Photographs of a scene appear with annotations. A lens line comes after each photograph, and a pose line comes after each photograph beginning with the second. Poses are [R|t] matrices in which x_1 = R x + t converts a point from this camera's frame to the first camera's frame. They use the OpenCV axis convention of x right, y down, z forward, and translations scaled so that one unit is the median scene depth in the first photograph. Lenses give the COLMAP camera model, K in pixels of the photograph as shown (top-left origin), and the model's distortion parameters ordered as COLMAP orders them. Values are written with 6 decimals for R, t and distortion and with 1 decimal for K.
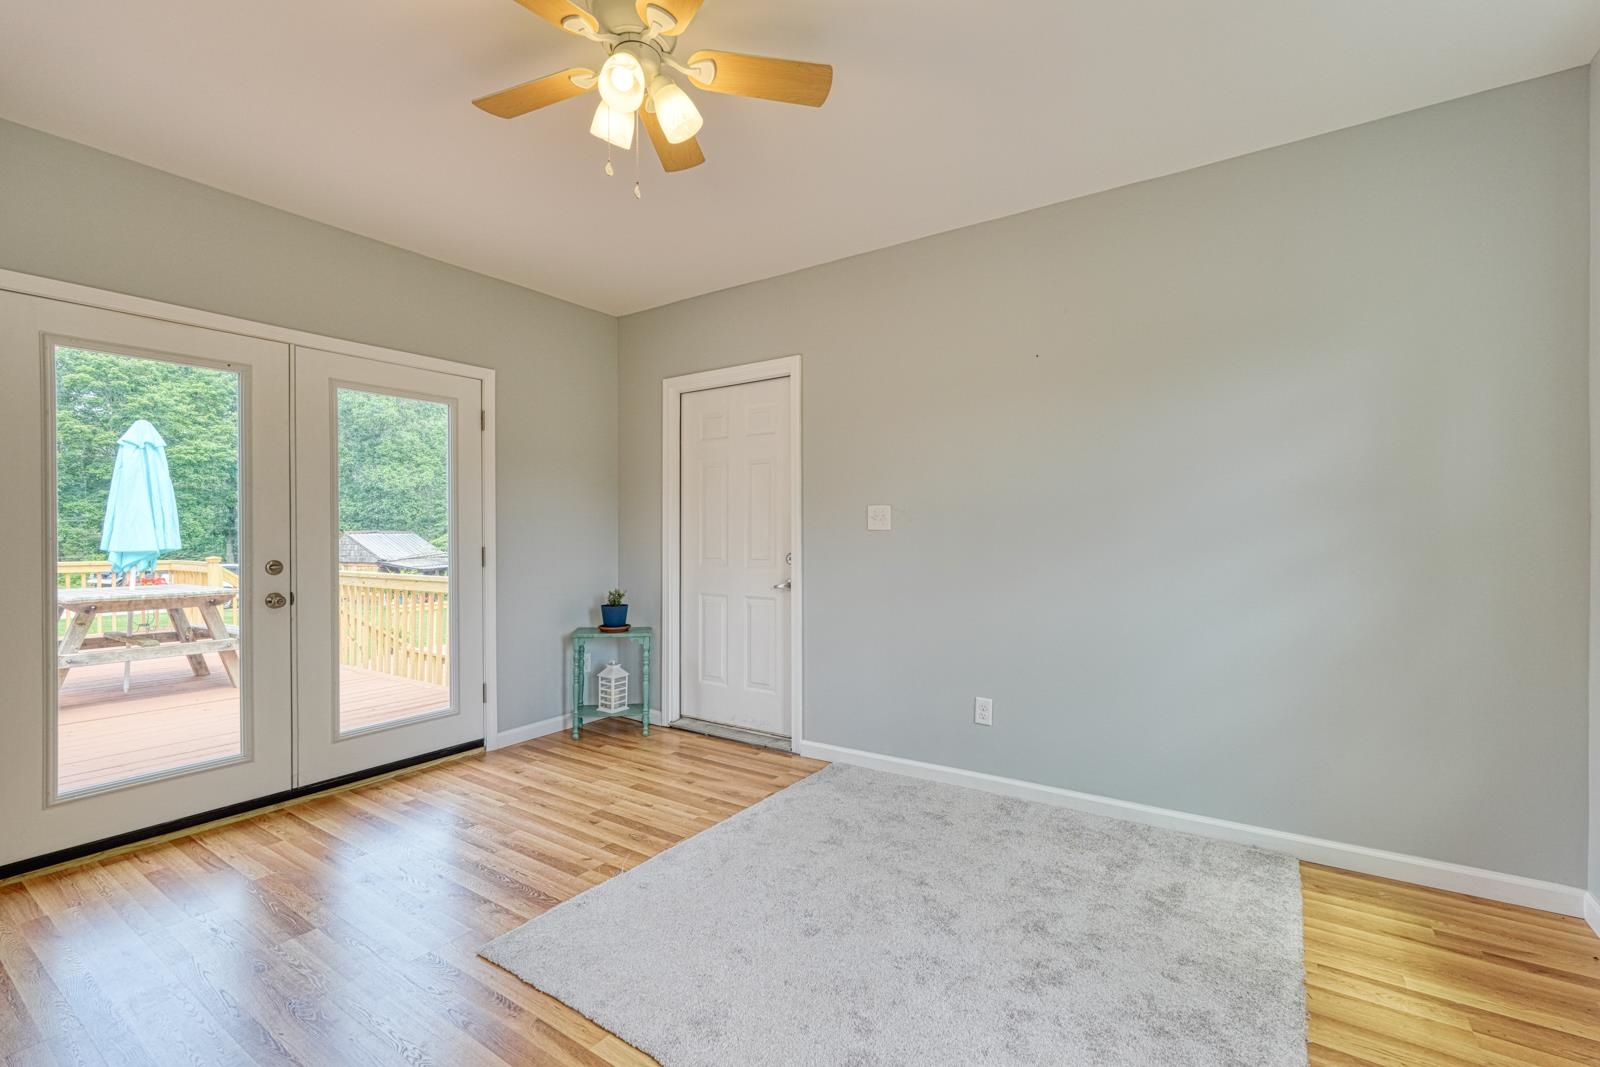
lens RADIAL K [[708.0, 0, 837.0], [0, 708.0, 532.5], [0, 0, 1]] dist [0.001205, -0.000123]
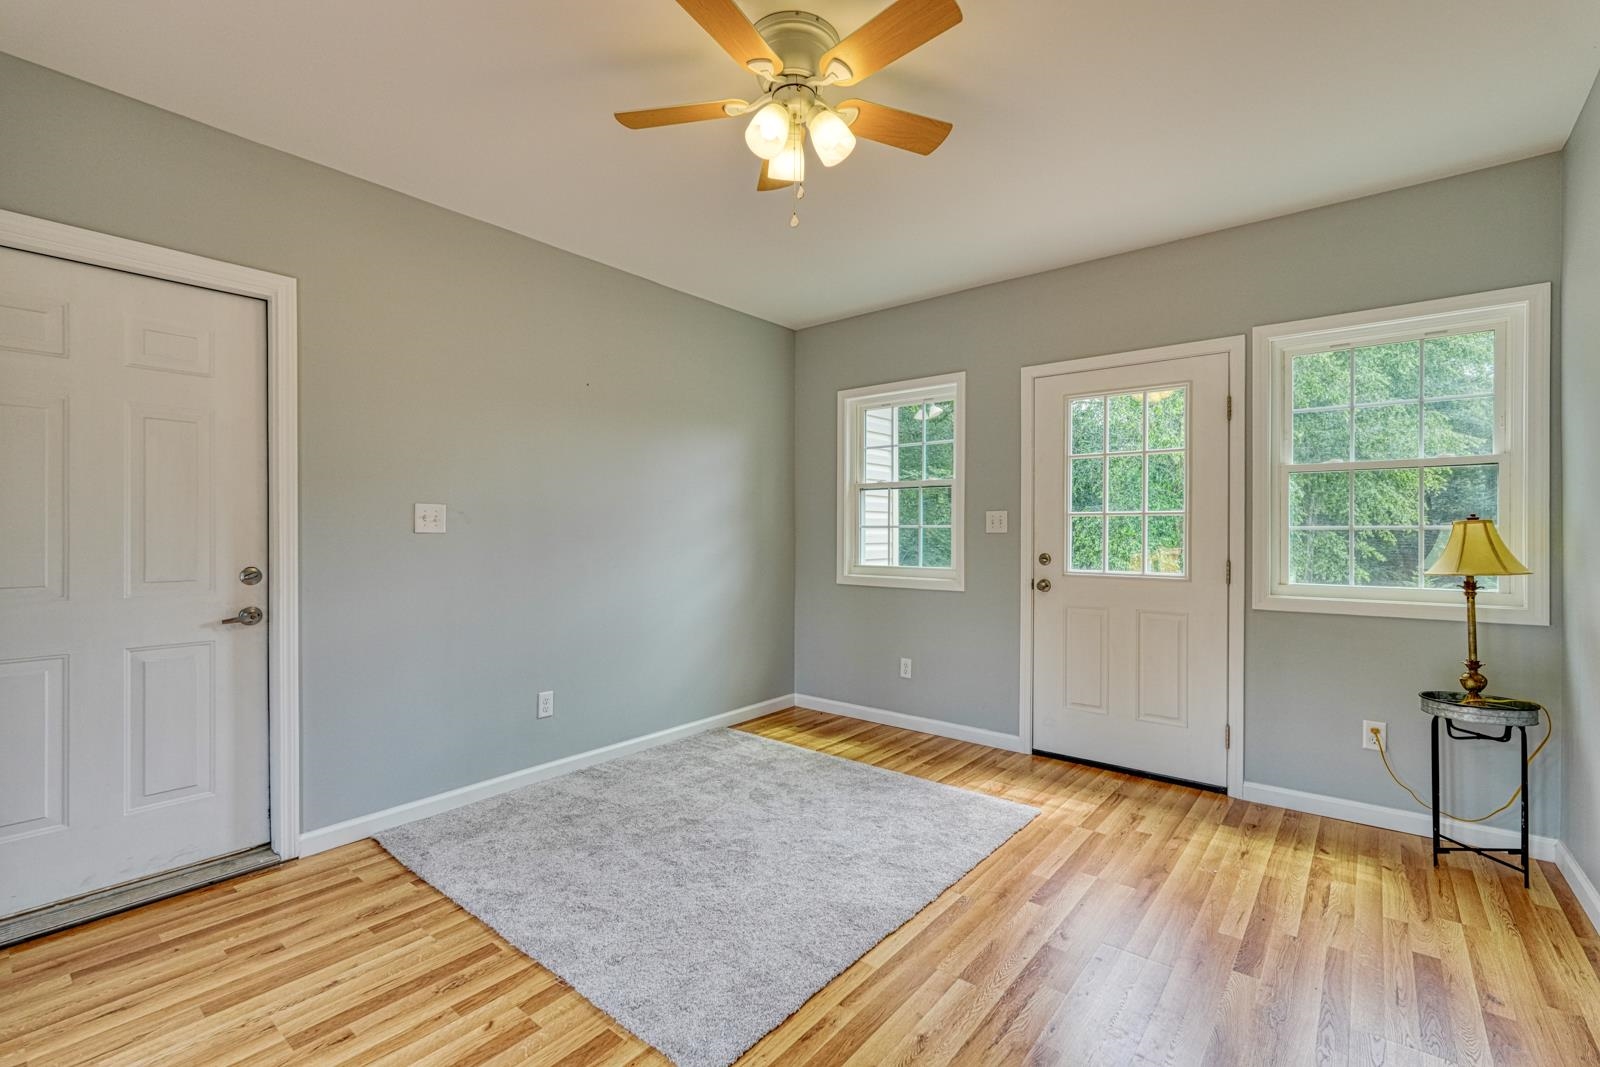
lens RADIAL K [[708.0, 0, 782.2], [0, 708.0, 534.8], [0, 0, 1]] dist [0.001205, -0.000123]
pose [[0.108215, 0.000787, 0.994127, -0.865408], [0.000677, 0.999999, -0.000865, 0.000153], [-0.994127, 0.000767, 0.108215, 0.573639]]
